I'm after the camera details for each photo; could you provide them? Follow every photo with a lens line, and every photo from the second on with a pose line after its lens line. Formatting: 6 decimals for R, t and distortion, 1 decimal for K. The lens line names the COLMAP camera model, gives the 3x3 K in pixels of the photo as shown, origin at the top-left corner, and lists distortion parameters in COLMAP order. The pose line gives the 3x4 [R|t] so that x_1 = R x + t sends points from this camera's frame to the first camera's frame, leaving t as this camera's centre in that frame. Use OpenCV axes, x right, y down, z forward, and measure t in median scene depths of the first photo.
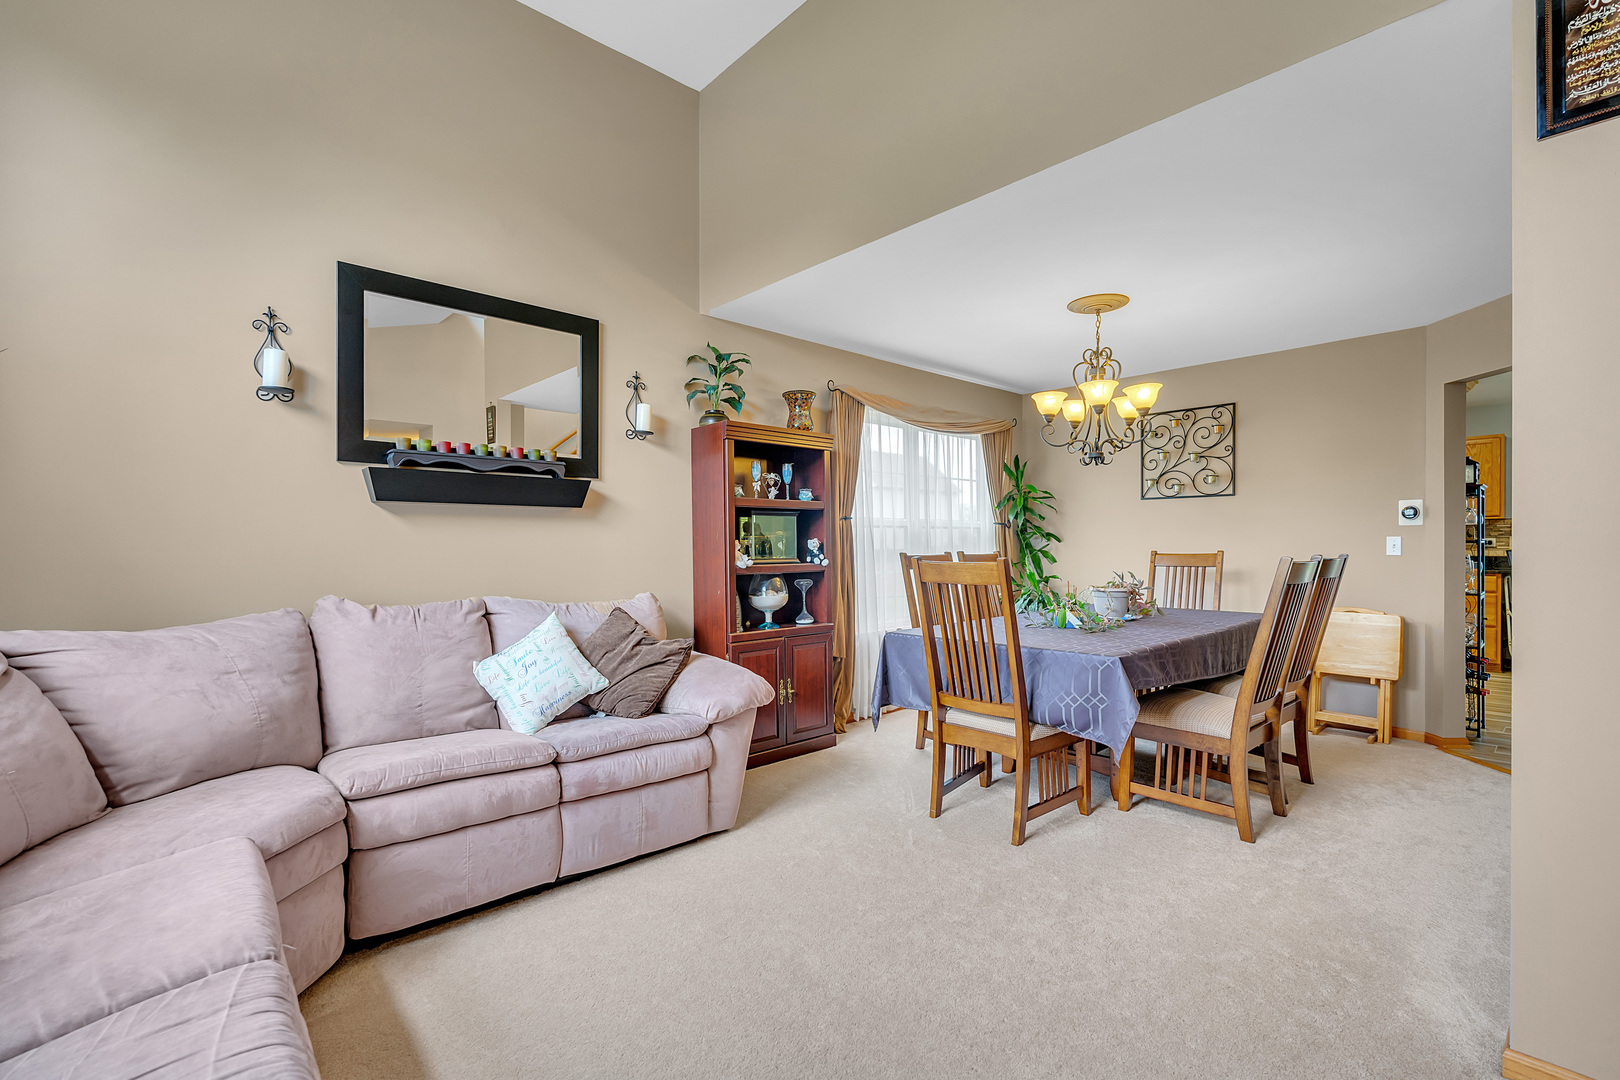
lens RADIAL K [[734.5, 0, 811.8], [0, 734.5, 545.5], [0, 0, 1]] dist [-0.004558, 0.001713]
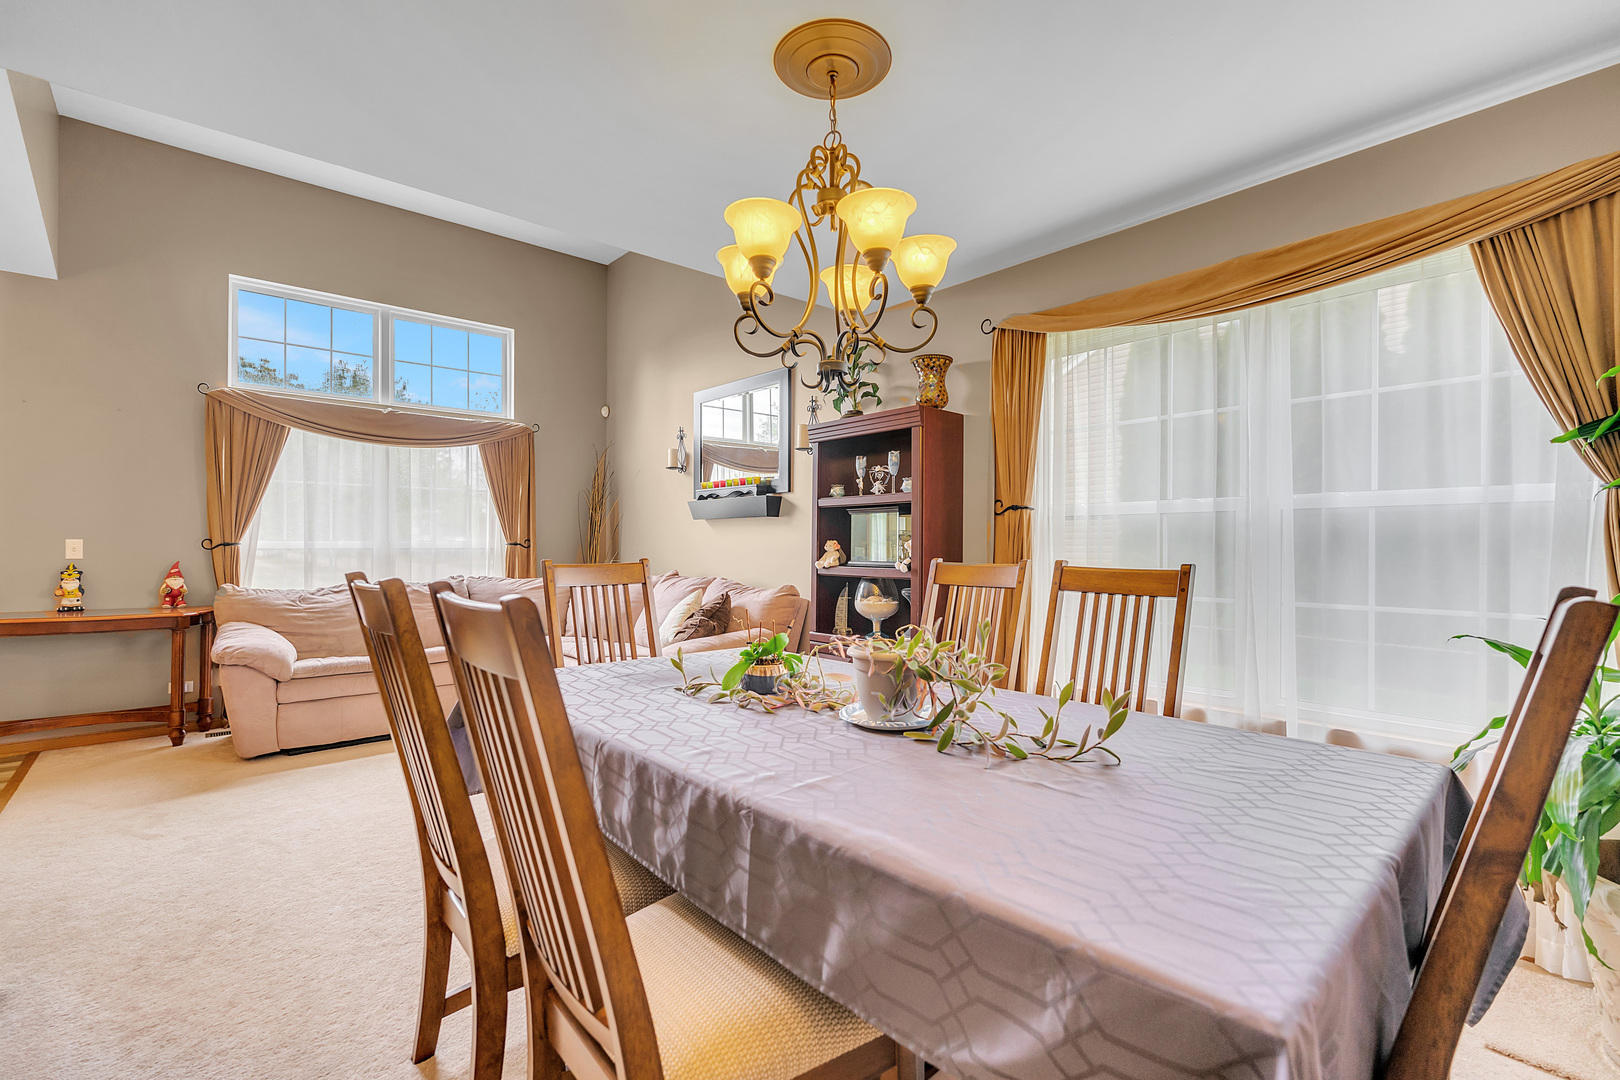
lens RADIAL K [[734.5, 0, 809.8], [0, 734.5, 543.8], [0, 0, 1]] dist [-0.004558, 0.001713]
pose [[-0.006699, -0.003244, -0.999972, 1.194032], [0.001497, 0.999994, -0.003254, -0.000173], [0.999976, -0.001519, -0.006694, 1.295498]]
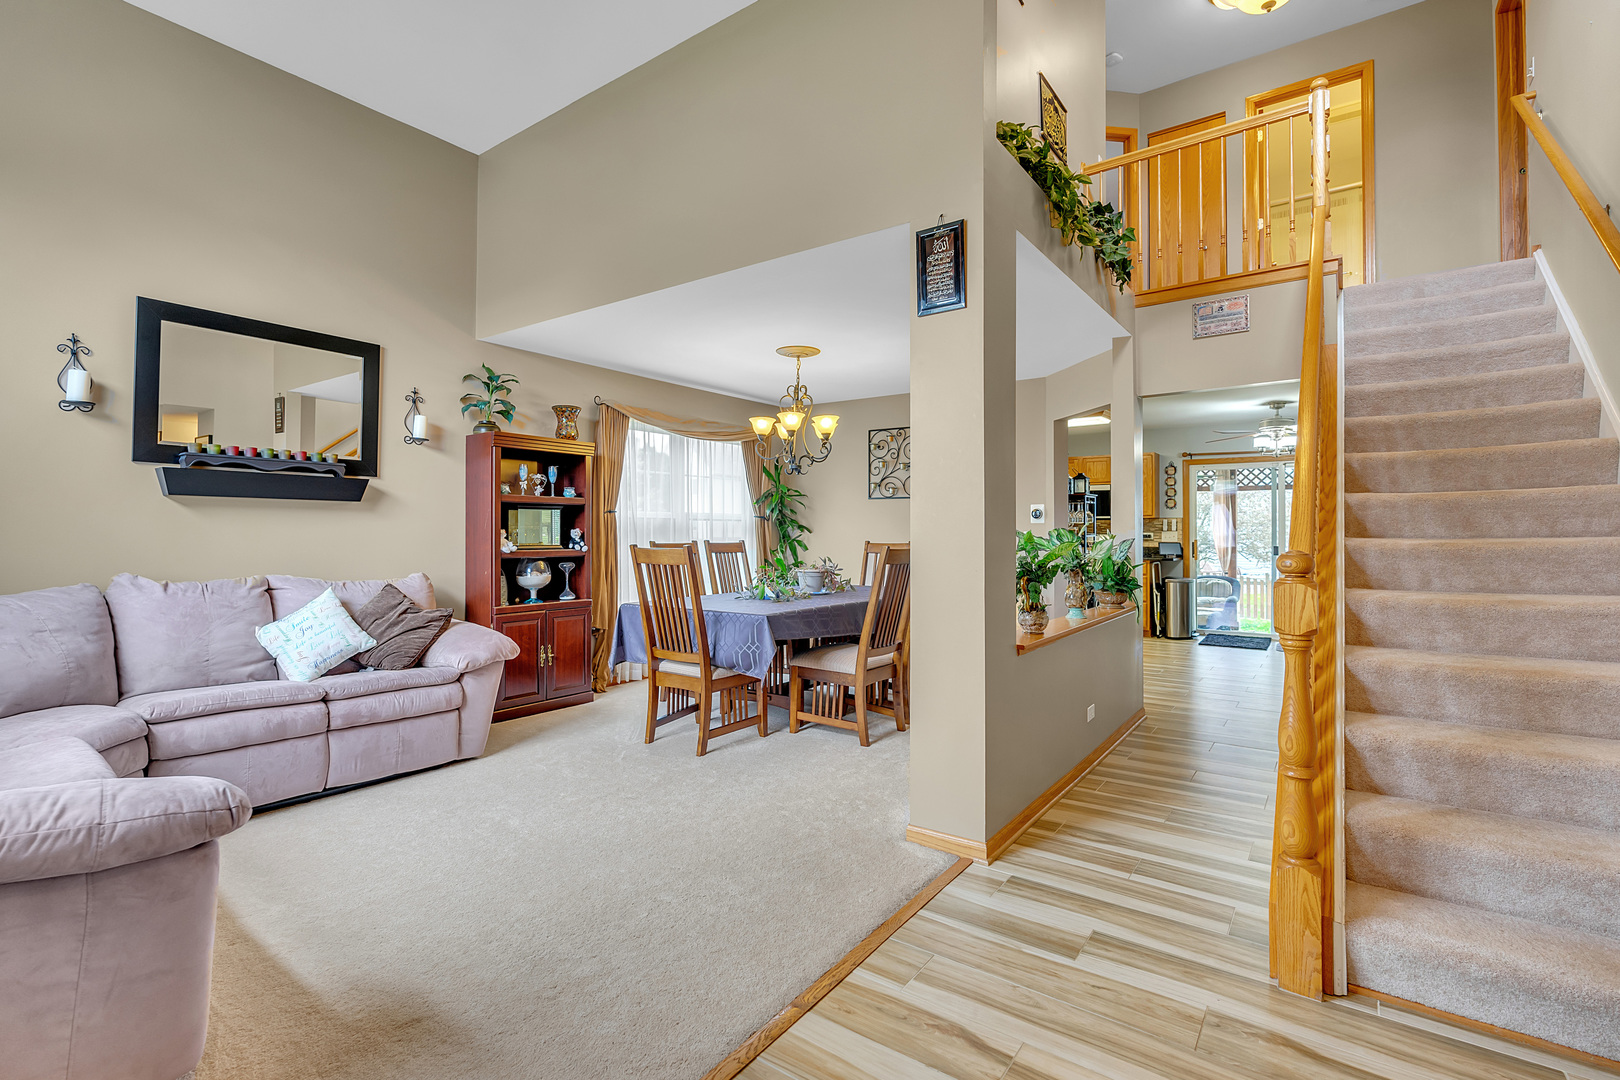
lens RADIAL K [[734.5, 0, 792.1], [0, 734.5, 519.3], [0, 0, 1]] dist [-0.004558, 0.001713]
pose [[0.980573, 0.012668, 0.195746, 0.166814], [-0.008876, 0.999756, -0.020235, -0.005305], [-0.195954, 0.018105, 0.980446, -0.361343]]
